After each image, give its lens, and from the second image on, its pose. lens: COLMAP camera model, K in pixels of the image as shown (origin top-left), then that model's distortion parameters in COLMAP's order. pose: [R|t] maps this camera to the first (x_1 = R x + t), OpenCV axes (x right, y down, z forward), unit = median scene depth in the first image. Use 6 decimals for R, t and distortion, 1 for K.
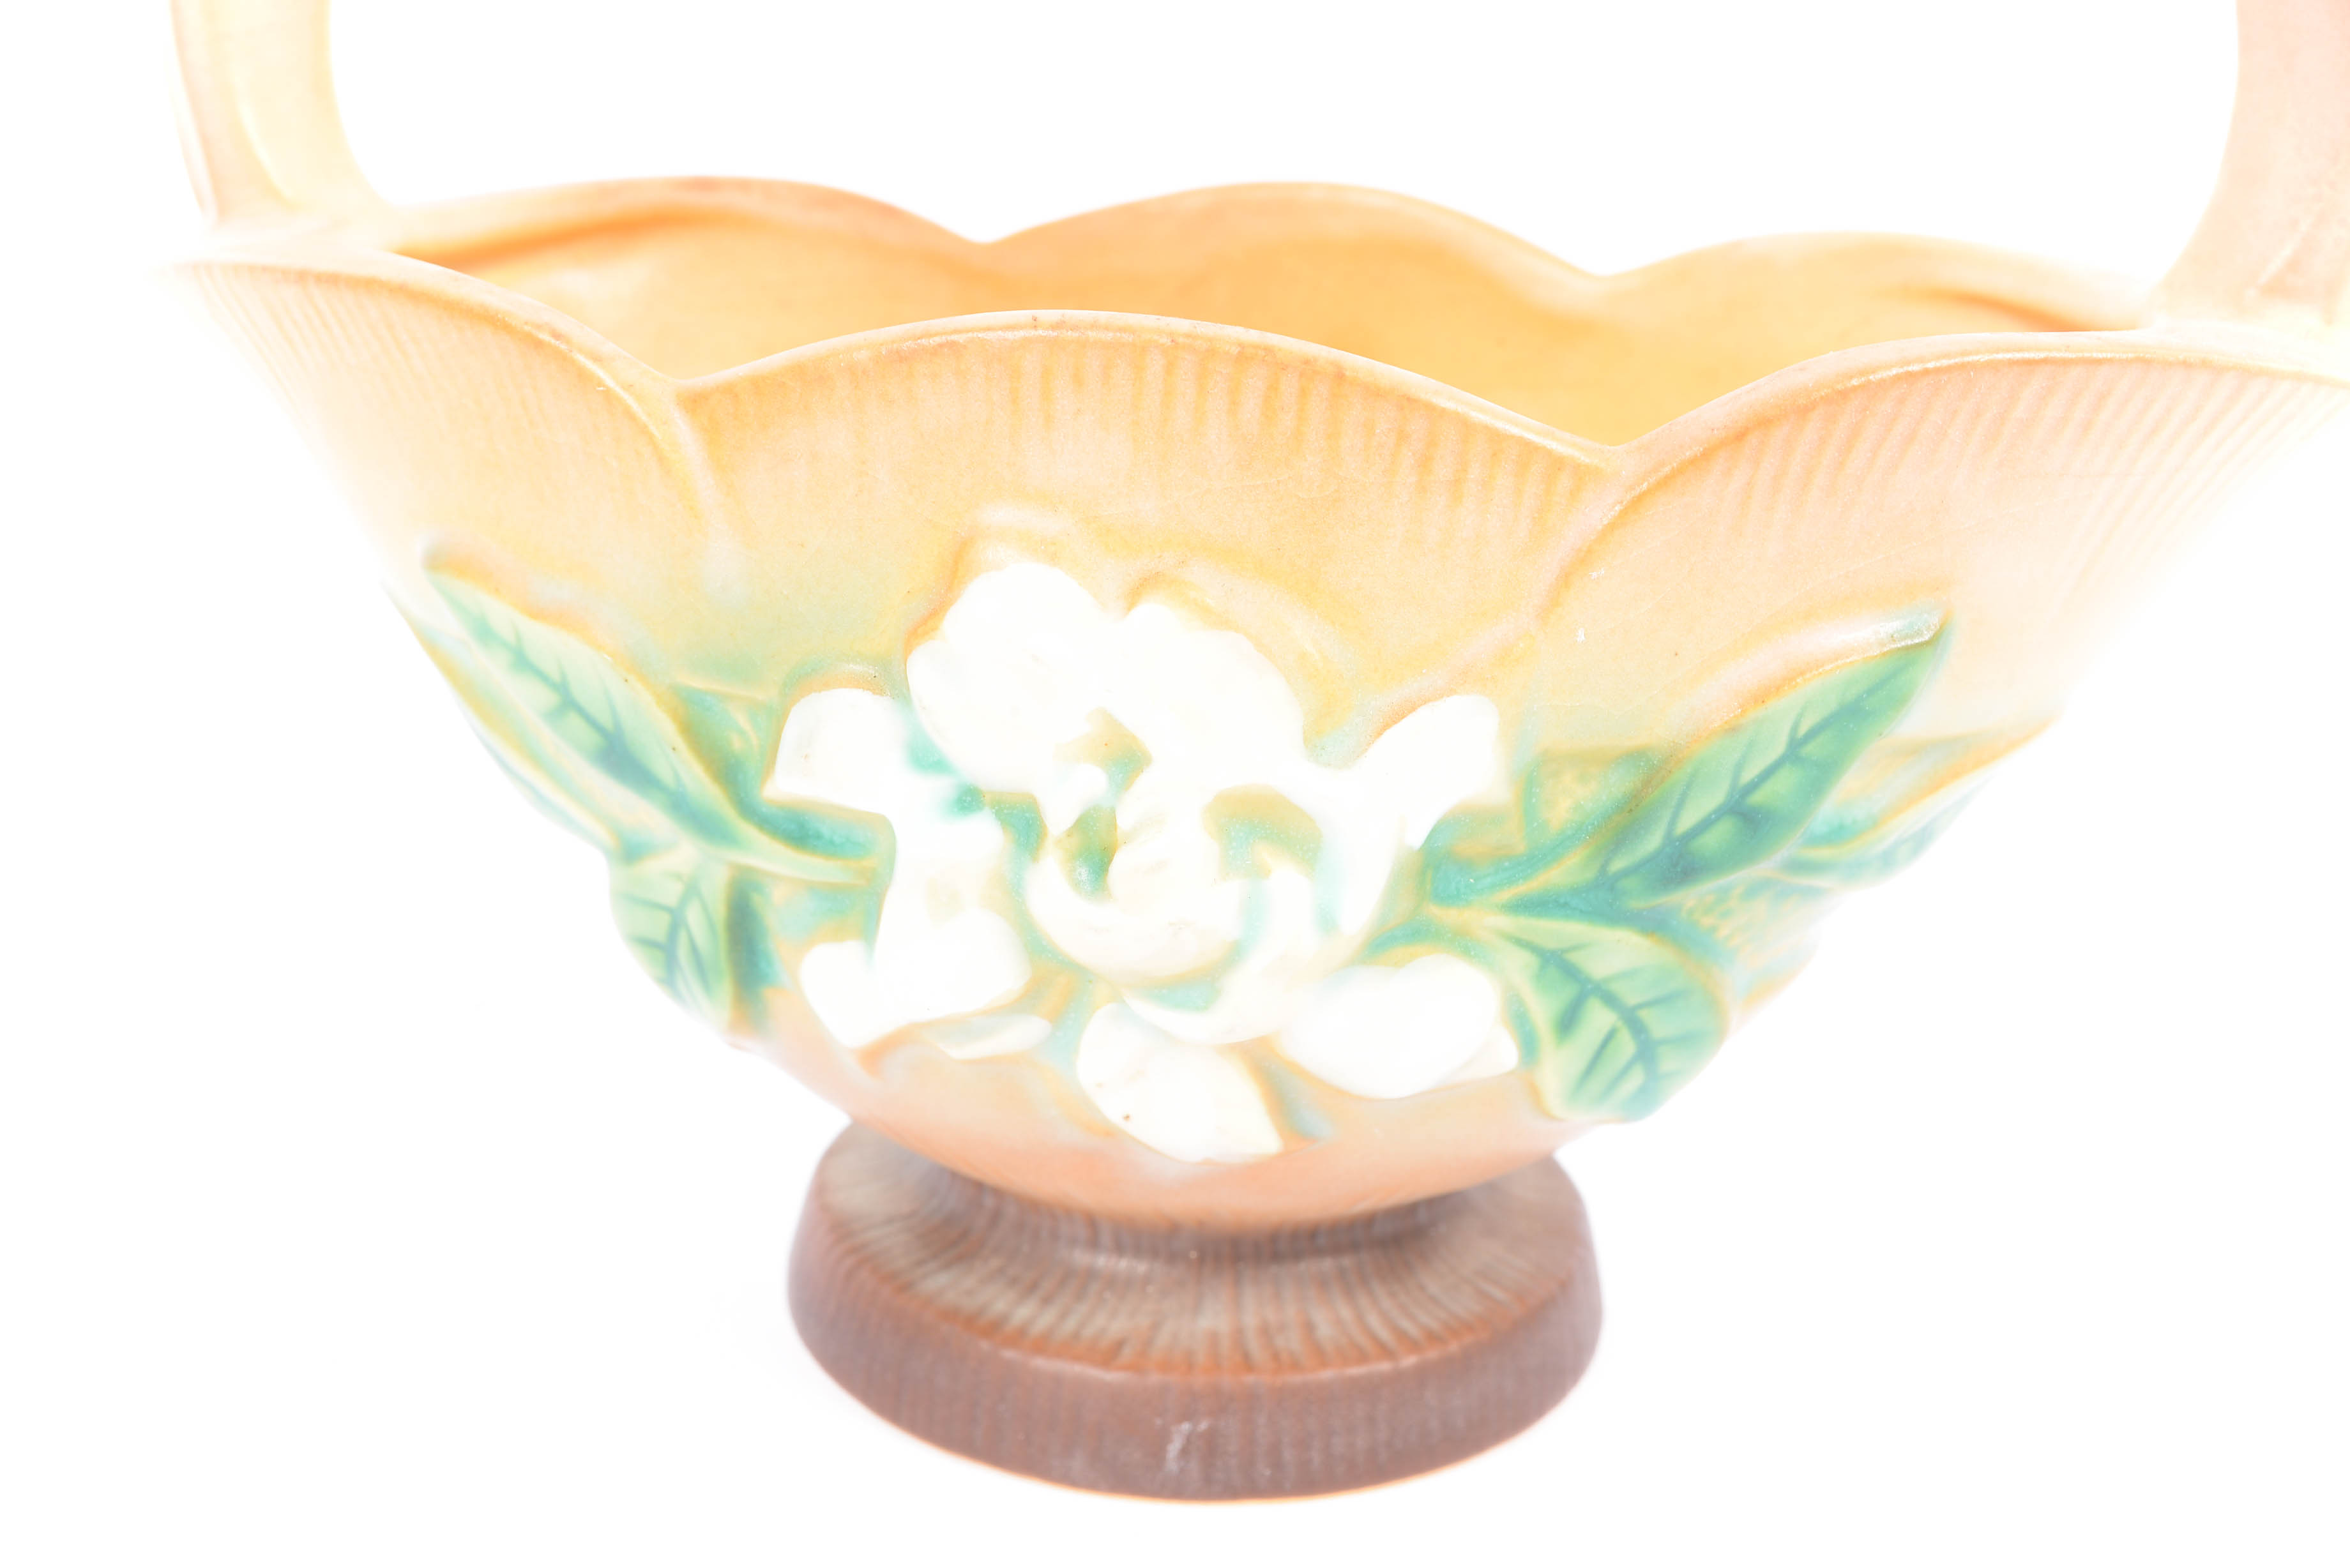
lens RADIAL K [[2736.2, 0, 1161.0], [0, 2736.2, 796.4], [0, 0, 1]] dist [-0.001087, 0.000000]
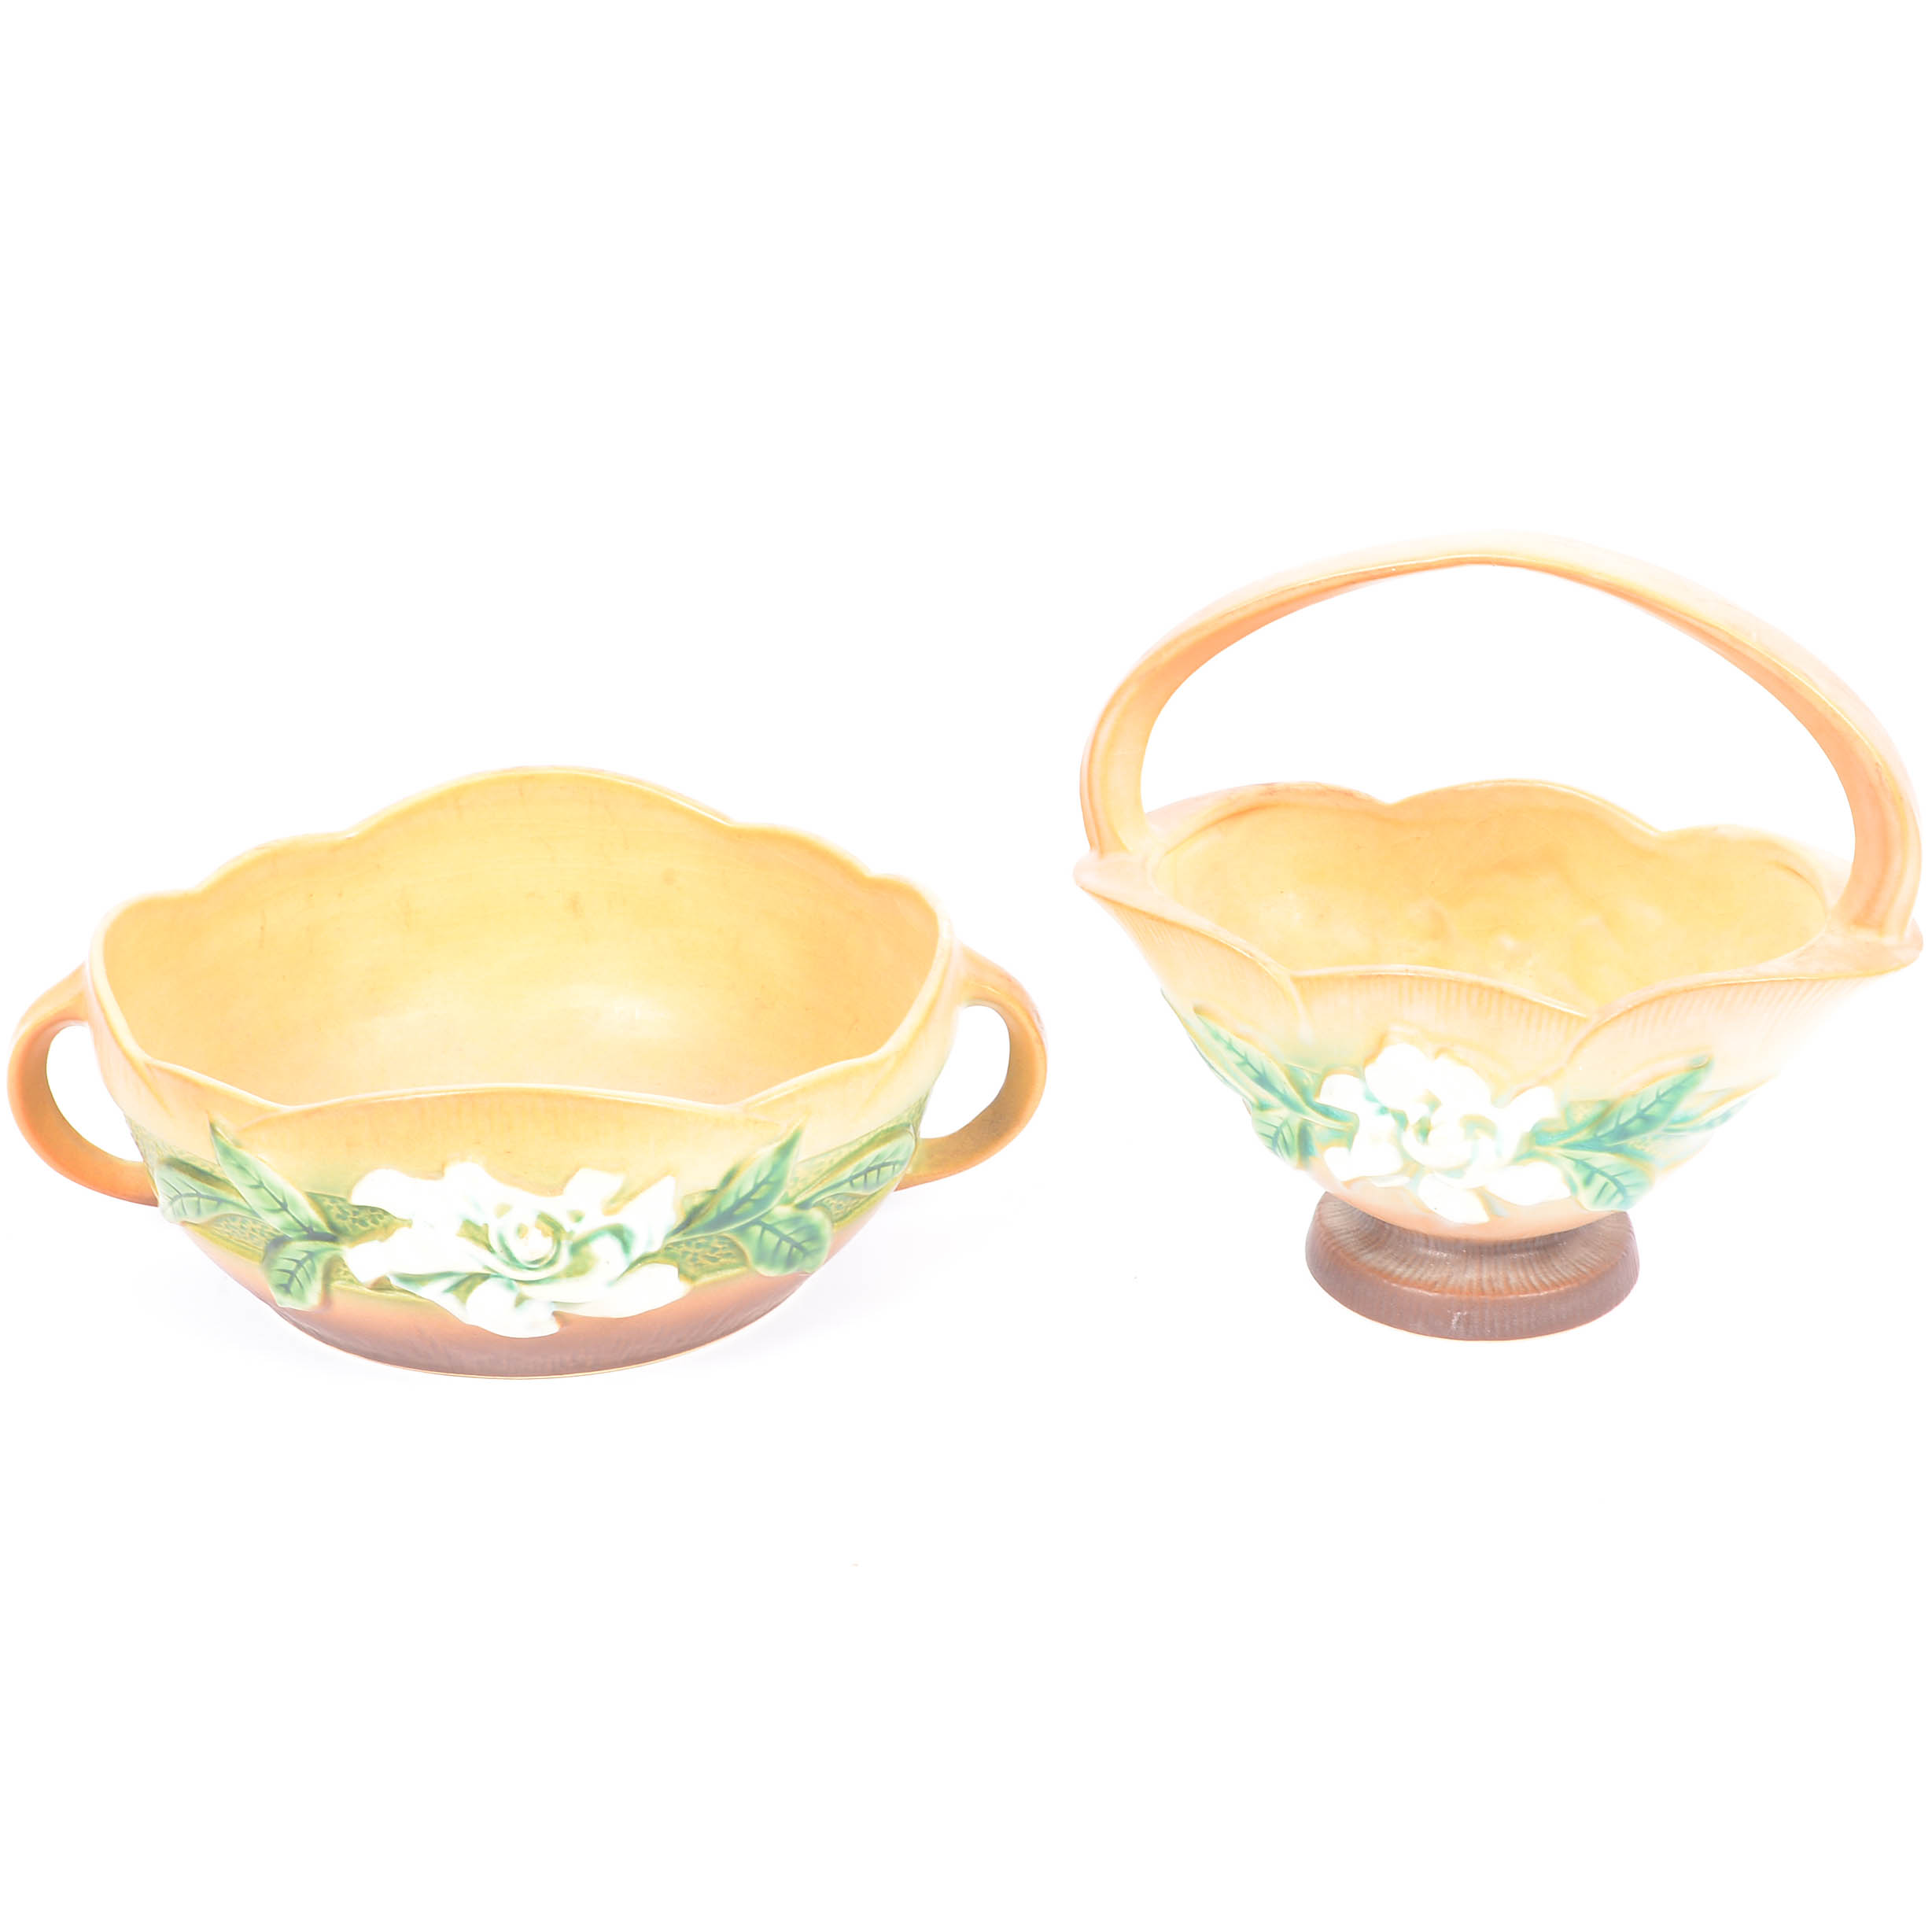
lens RADIAL K [[3722.2, 0, 882.7], [0, 3722.2, 973.7], [0, 0, 1]] dist [0.000865, 0.000000]
pose [[0.981243, 0.021226, -0.191603, 0.163235], [0.002277, 0.992574, 0.121622, -0.612712], [0.192761, -0.119777, 0.973908, -2.944136]]
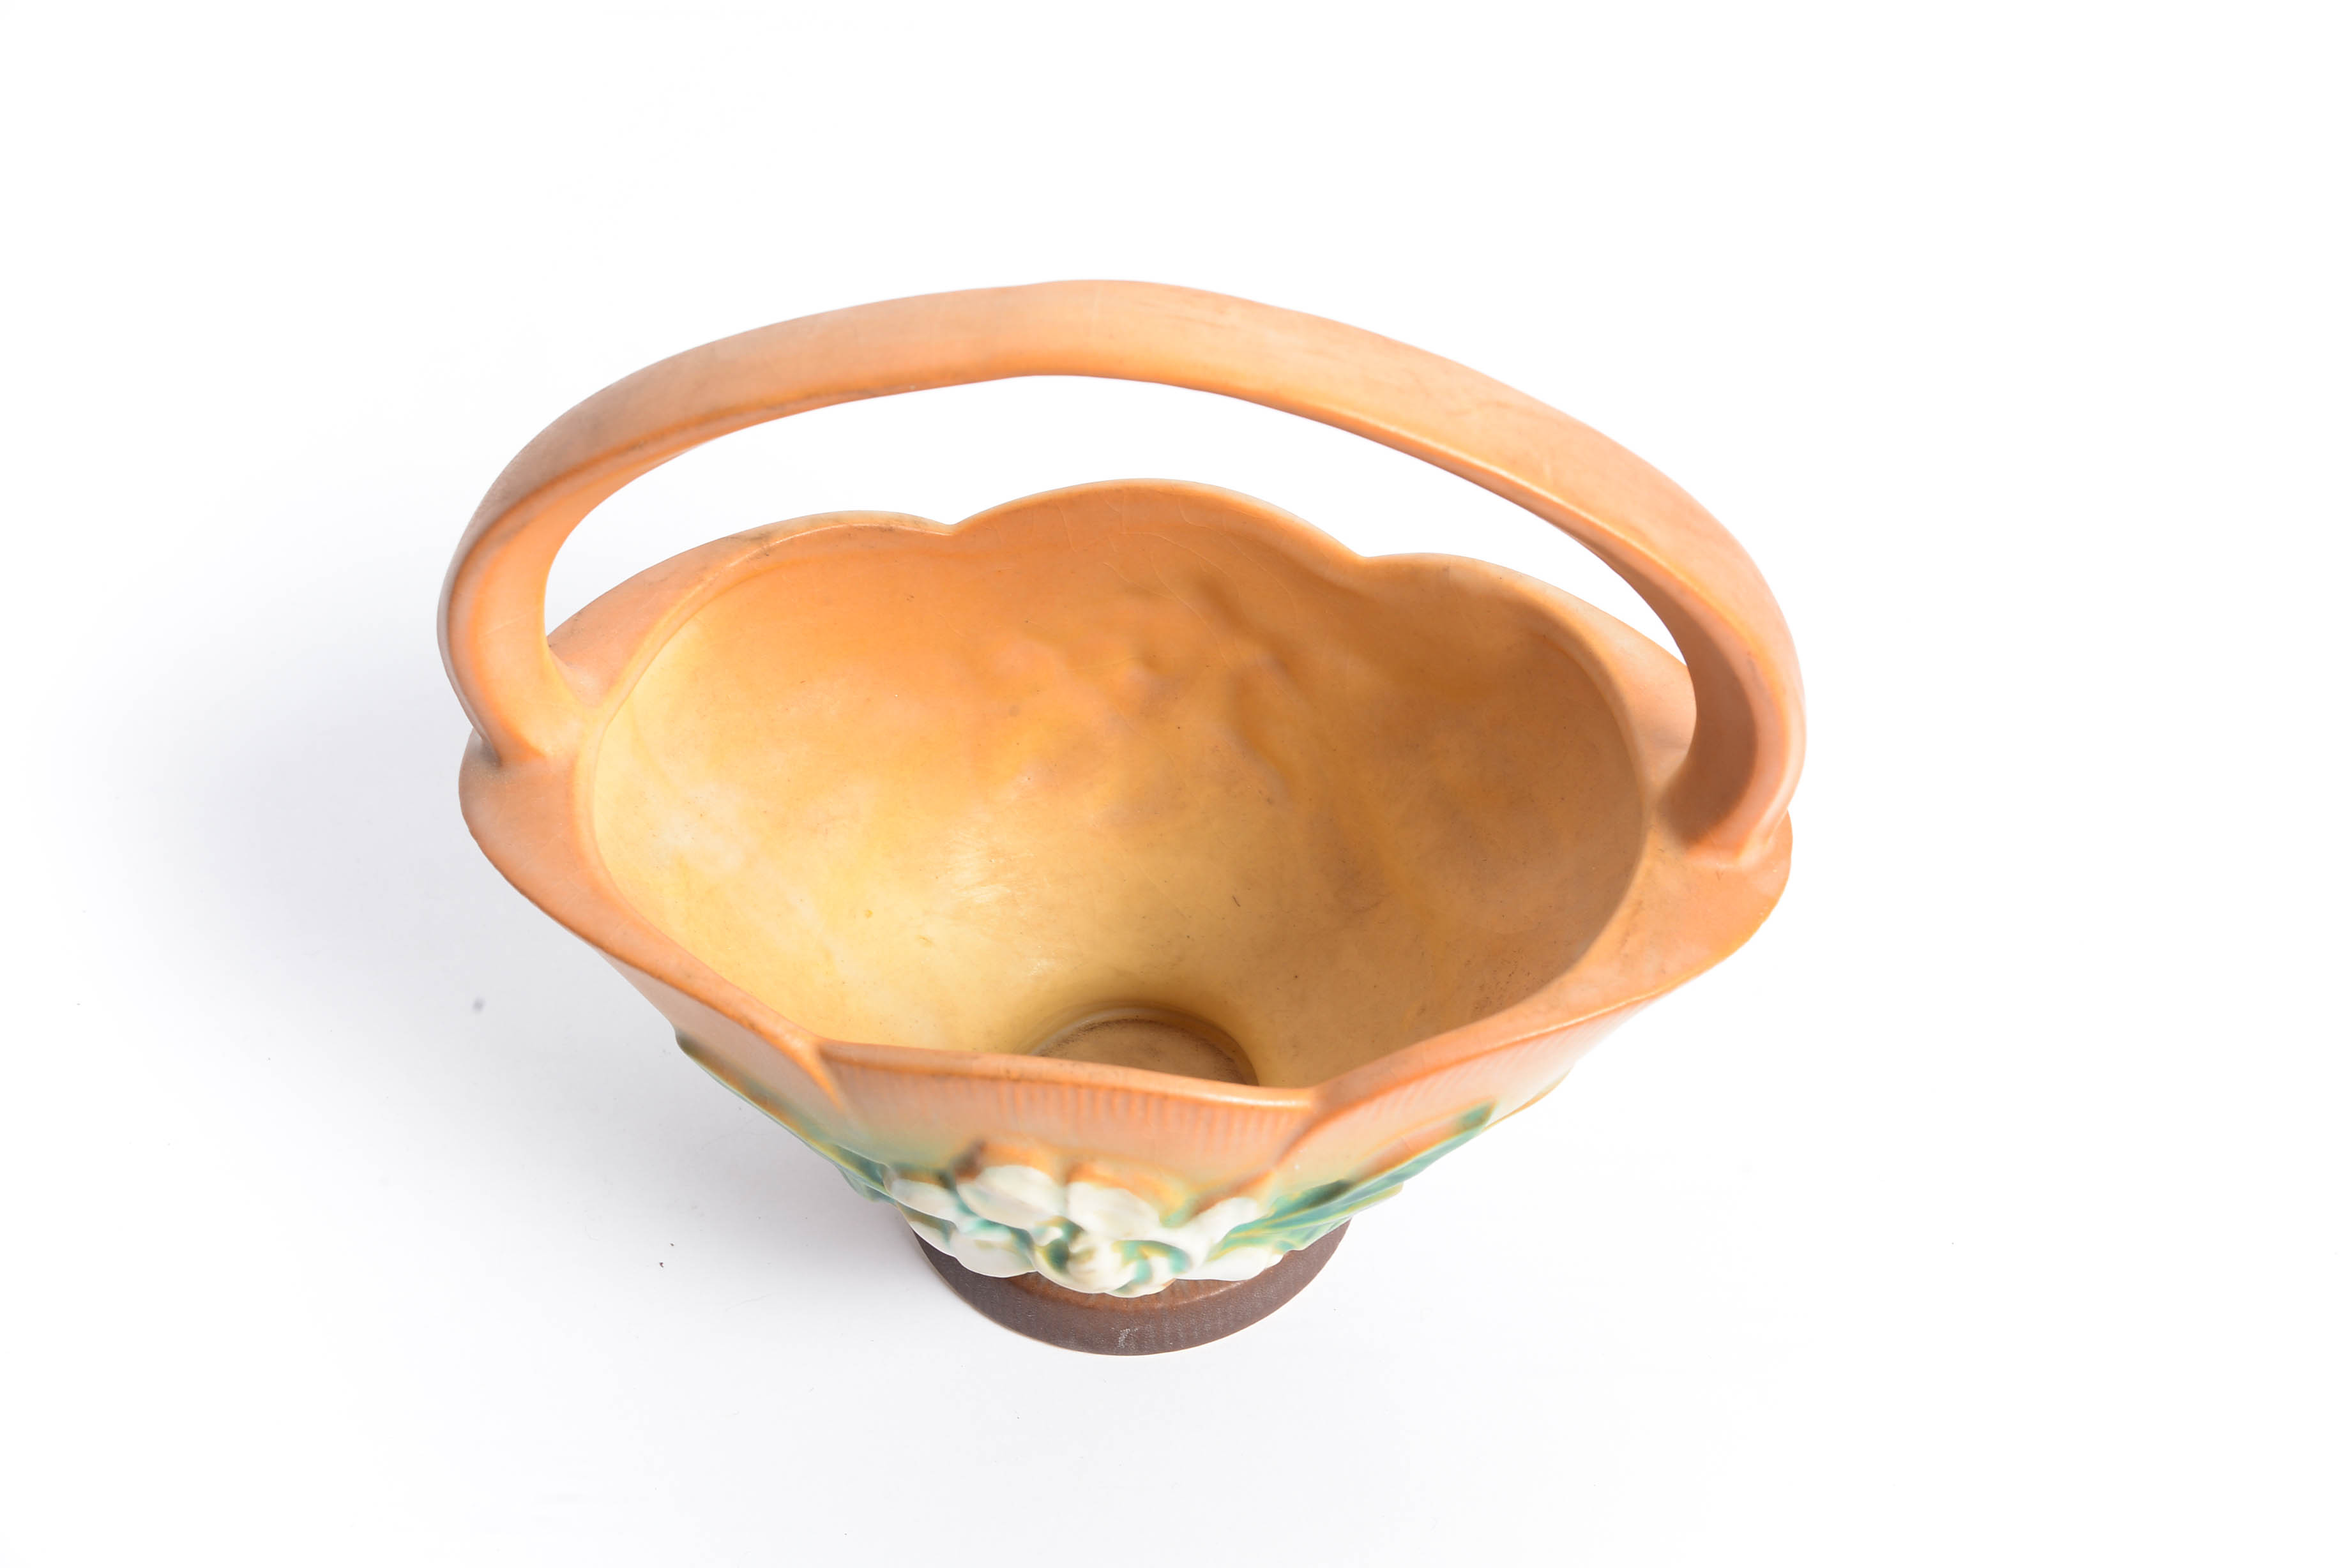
lens RADIAL K [[2736.2, 0, 1165.2], [0, 2736.2, 781.8], [0, 0, 1]] dist [-0.001087, 0.000000]
pose [[0.998449, -0.053223, -0.016313, 0.094889], [0.054228, 0.863781, 0.500940, -1.146033], [-0.012571, -0.501048, 0.865328, -0.500688]]
